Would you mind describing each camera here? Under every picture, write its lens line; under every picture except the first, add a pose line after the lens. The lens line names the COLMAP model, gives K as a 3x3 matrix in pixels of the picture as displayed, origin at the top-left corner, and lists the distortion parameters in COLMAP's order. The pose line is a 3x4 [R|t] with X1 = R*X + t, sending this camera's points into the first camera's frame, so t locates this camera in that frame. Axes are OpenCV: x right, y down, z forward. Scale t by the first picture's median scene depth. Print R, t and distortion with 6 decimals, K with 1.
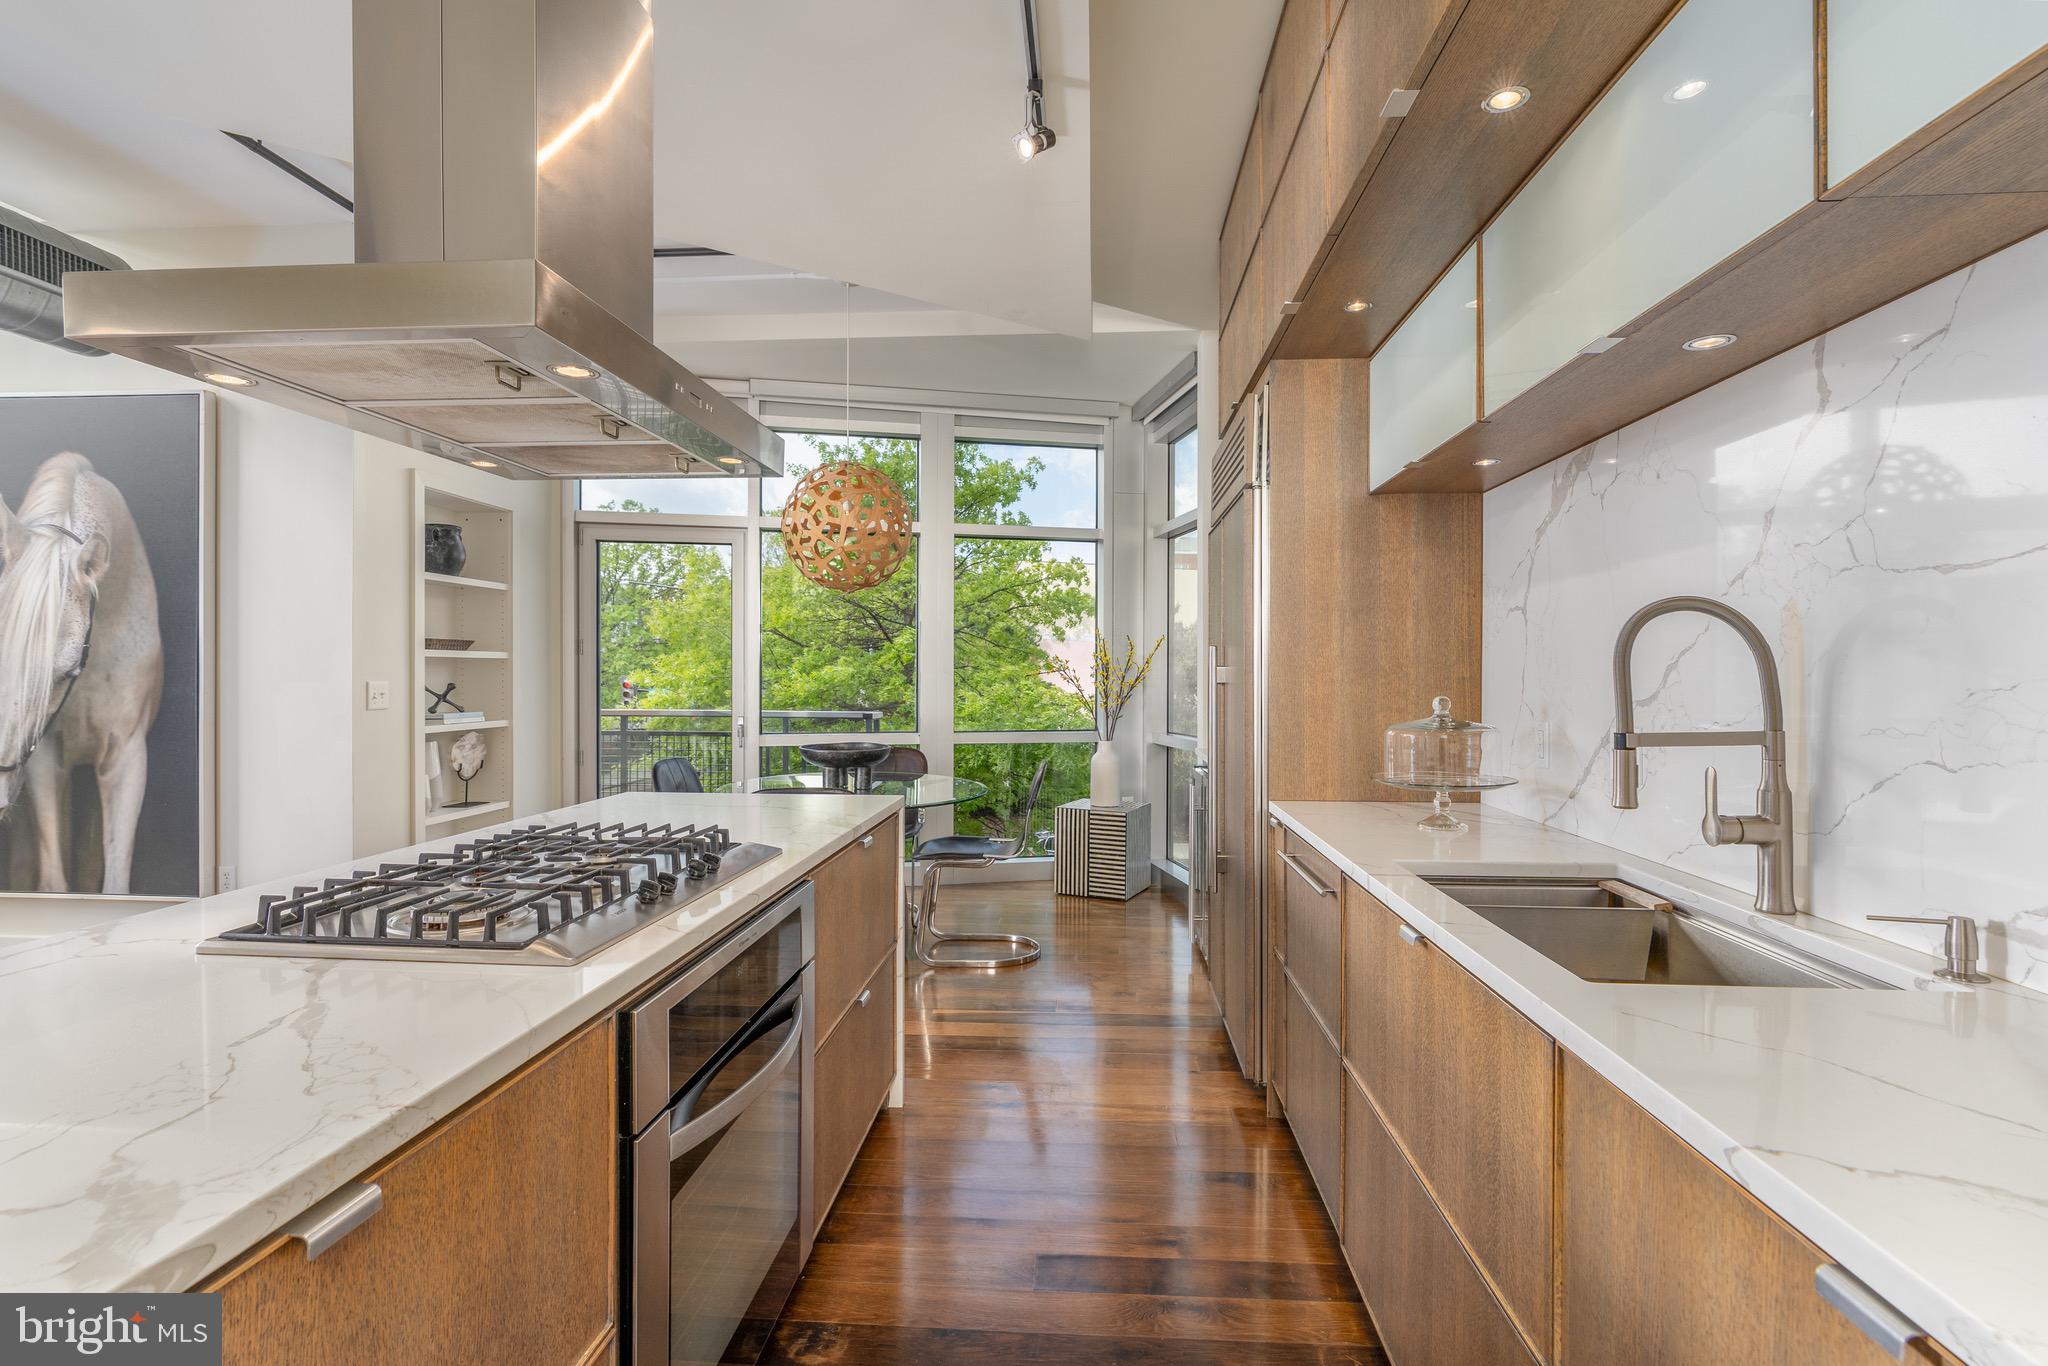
lens RADIAL K [[939.1, 0, 1024.4], [0, 939.1, 686.9], [0, 0, 1]] dist [-0.006204, 0.001120]
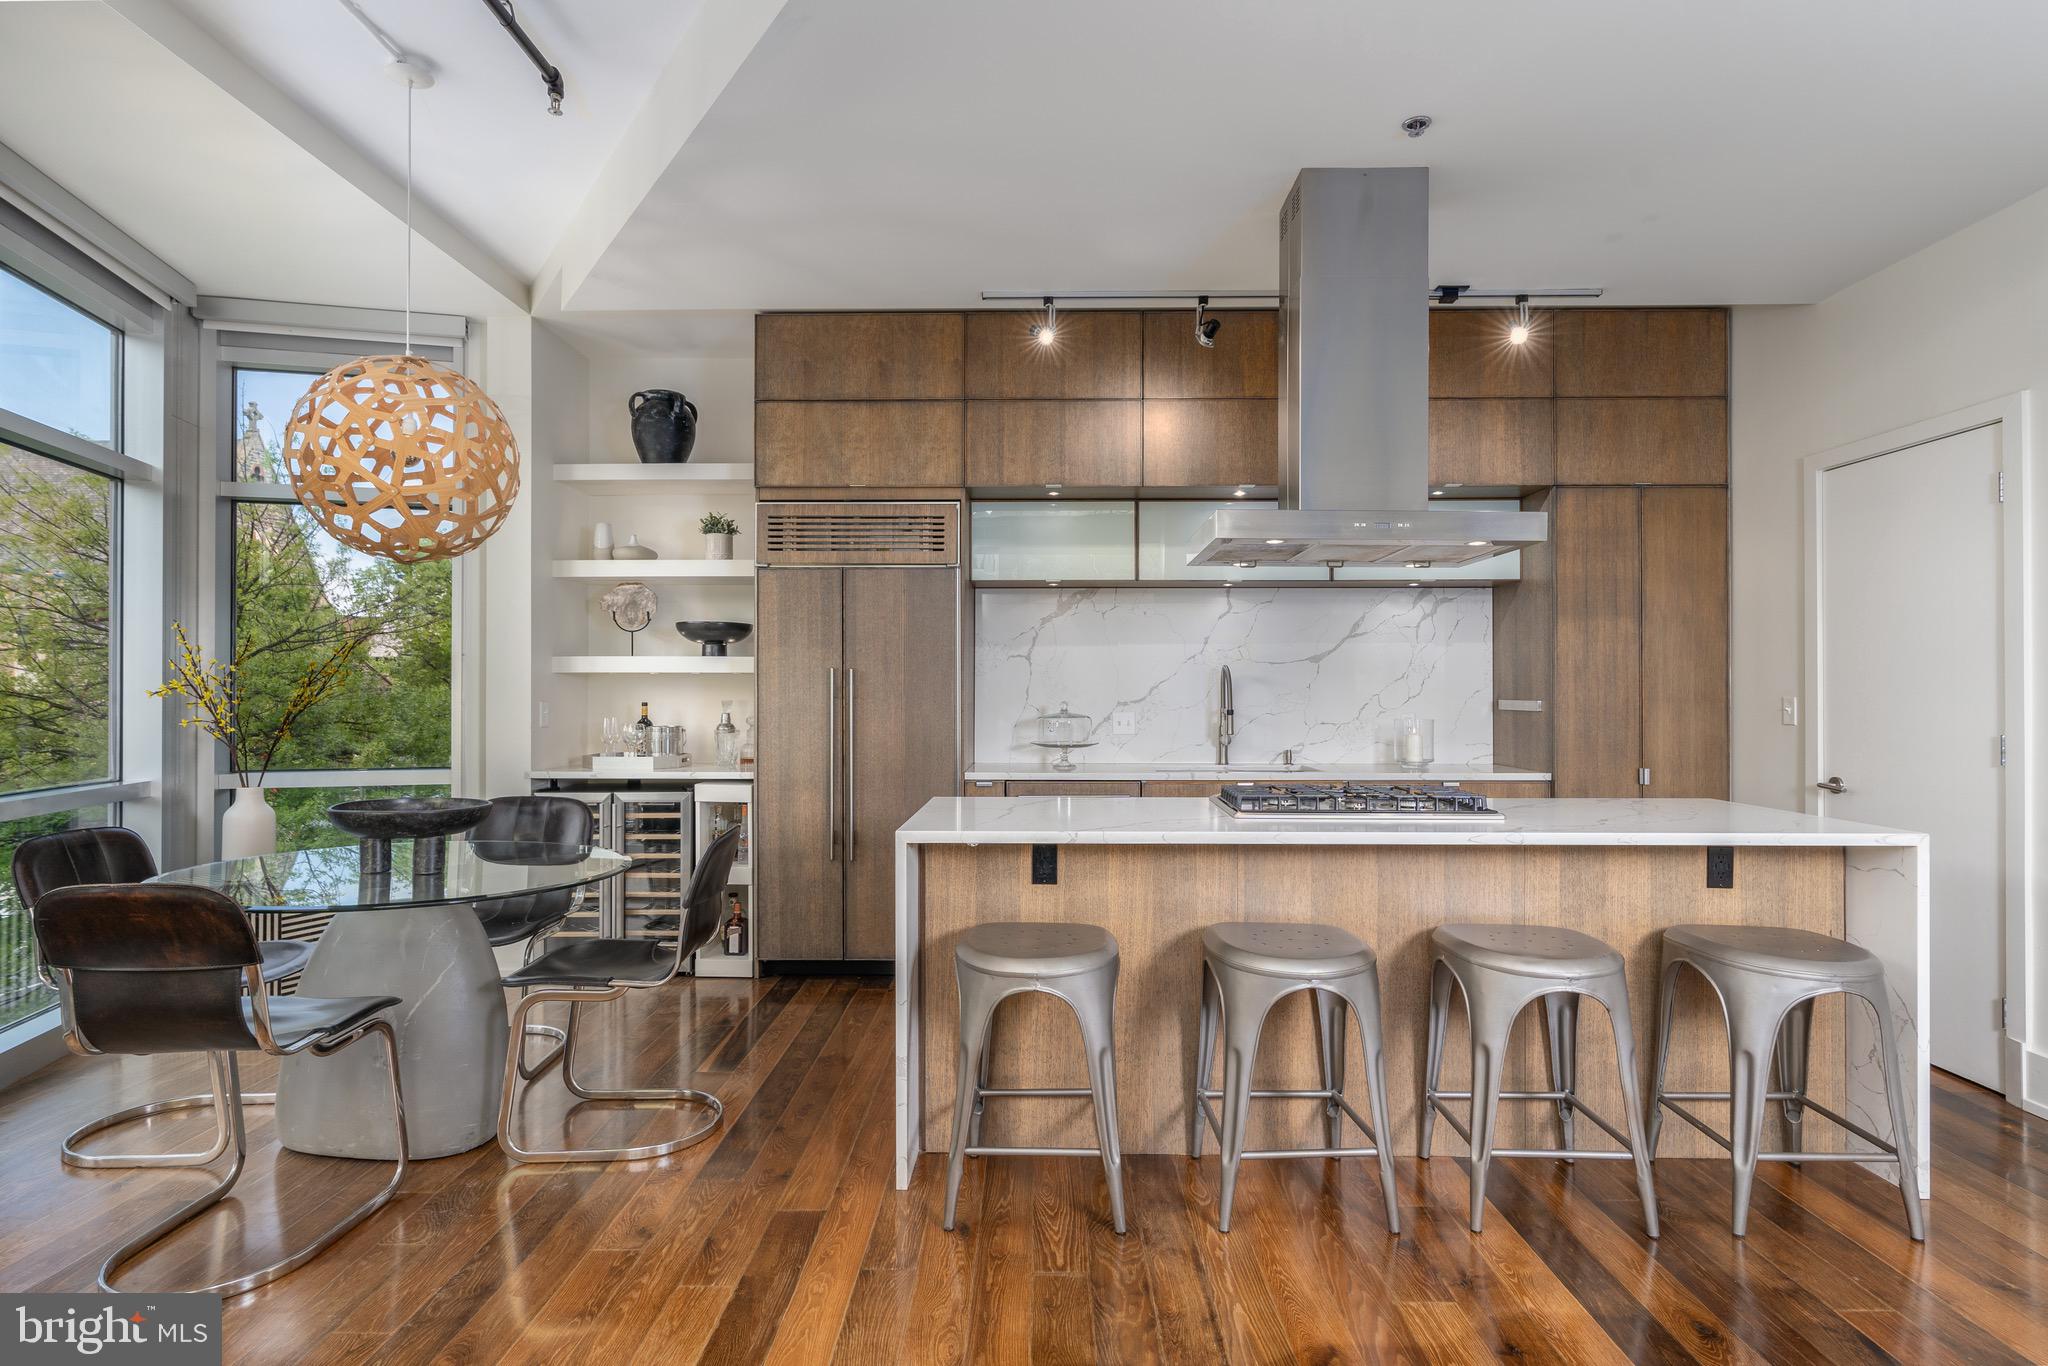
lens RADIAL K [[1019.2, 0, 1024.0], [0, 1019.2, 683.0], [0, 0, 1]] dist [-0.008217, 0.000346]
pose [[-0.047738, 0.003203, 0.998855, -1.004661], [0.011109, 0.999935, -0.002675, -0.012550], [-0.998798, 0.010969, -0.047771, 0.687291]]
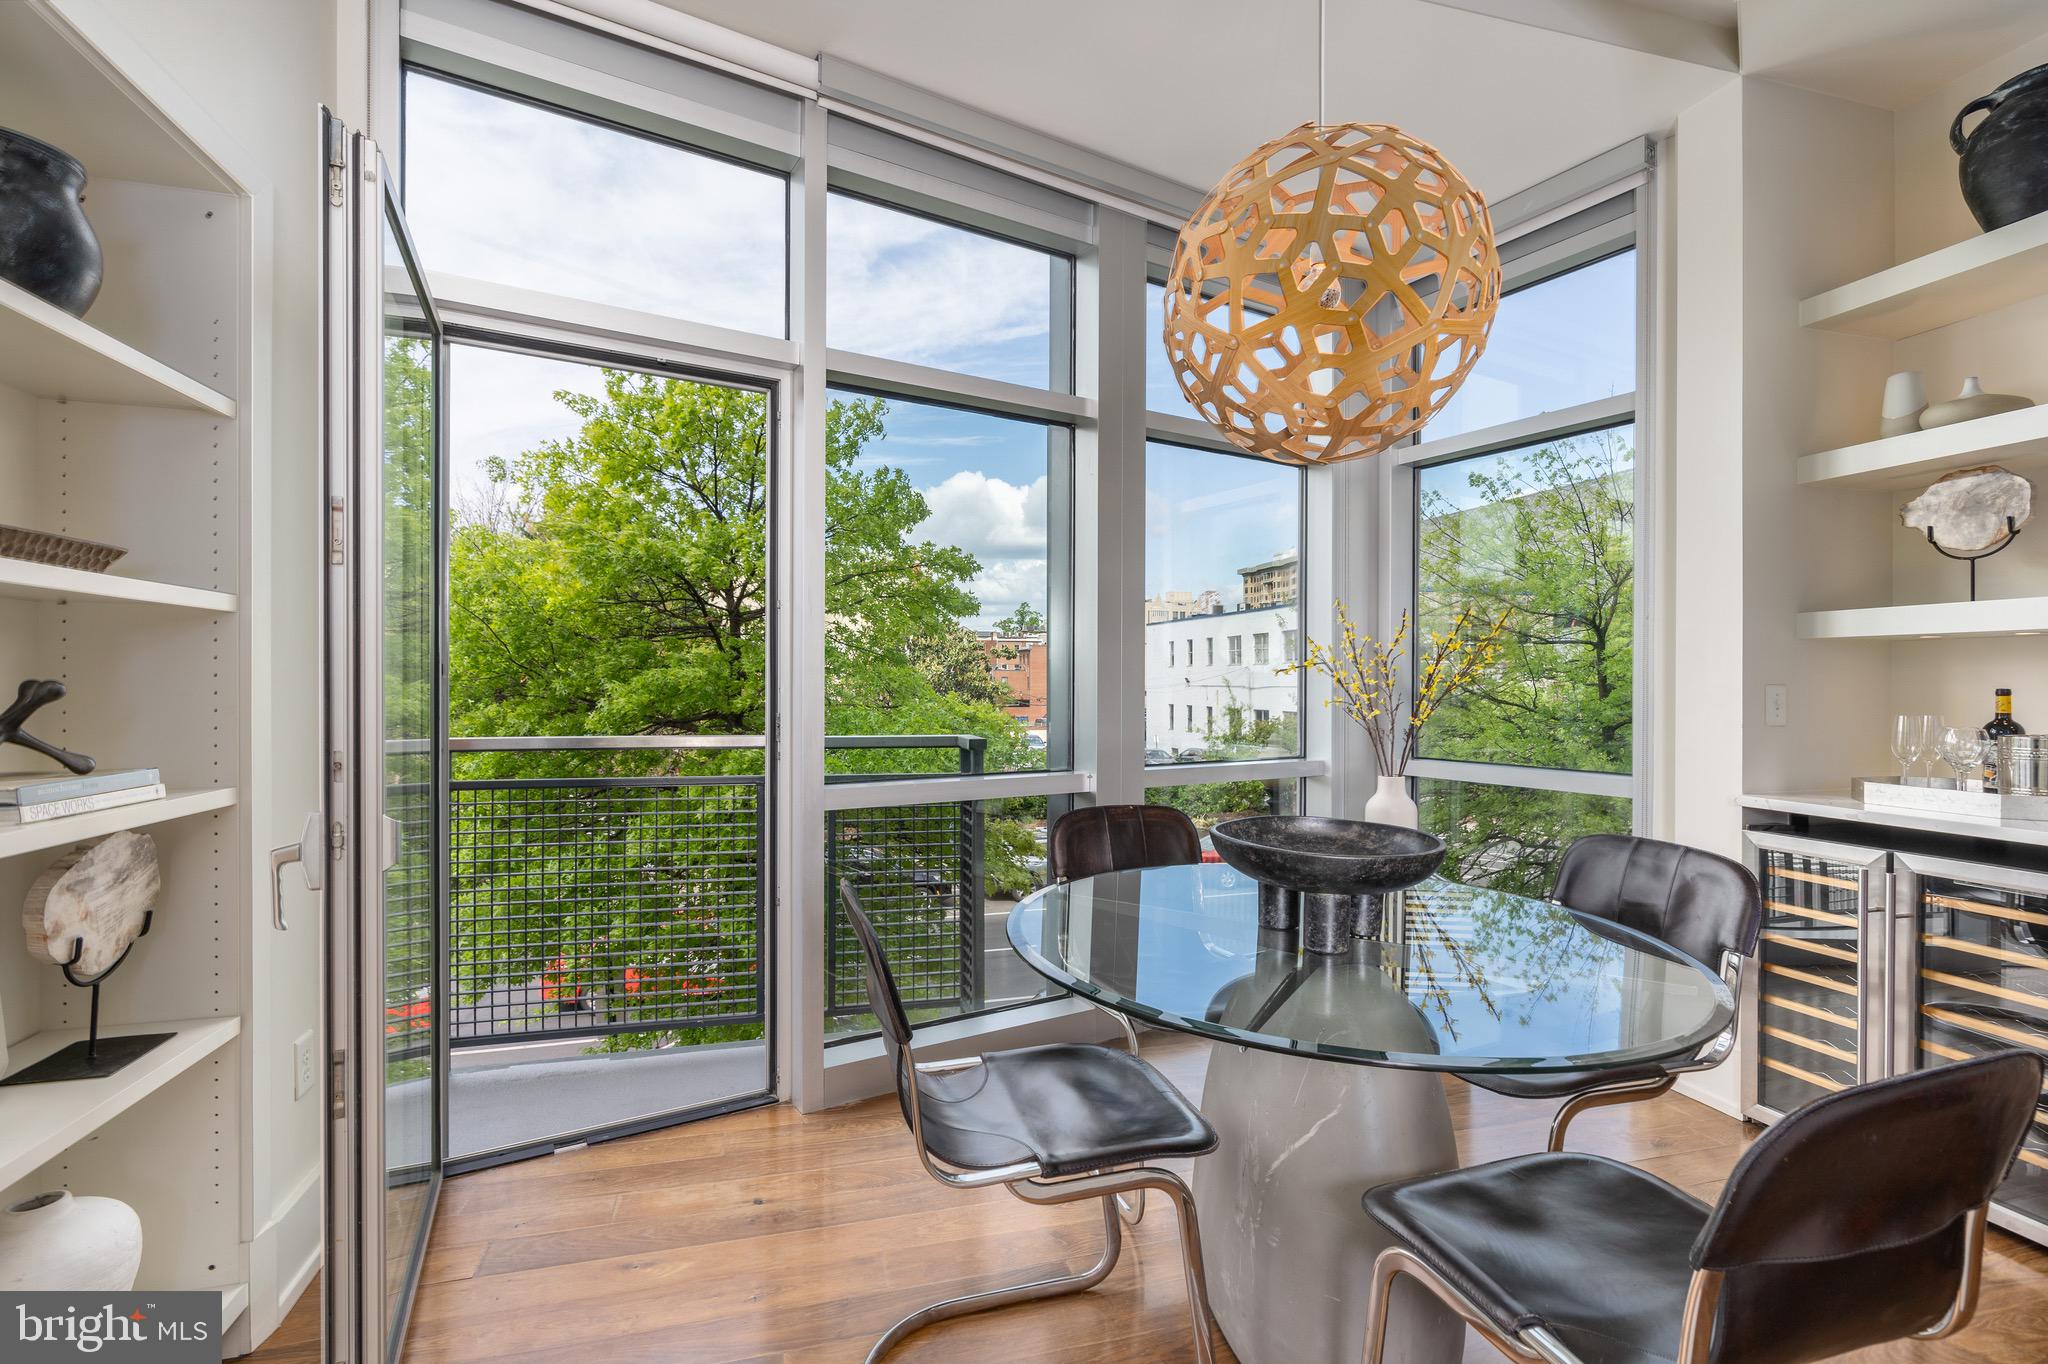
lens RADIAL K [[939.1, 0, 1024.4], [0, 939.1, 685.9], [0, 0, 1]] dist [-0.006204, 0.001120]
pose [[0.944509, -0.001634, 0.328482, -0.497464], [0.003062, 0.999988, -0.003828, 0.002244], [-0.328472, 0.004621, 0.944503, 0.730792]]
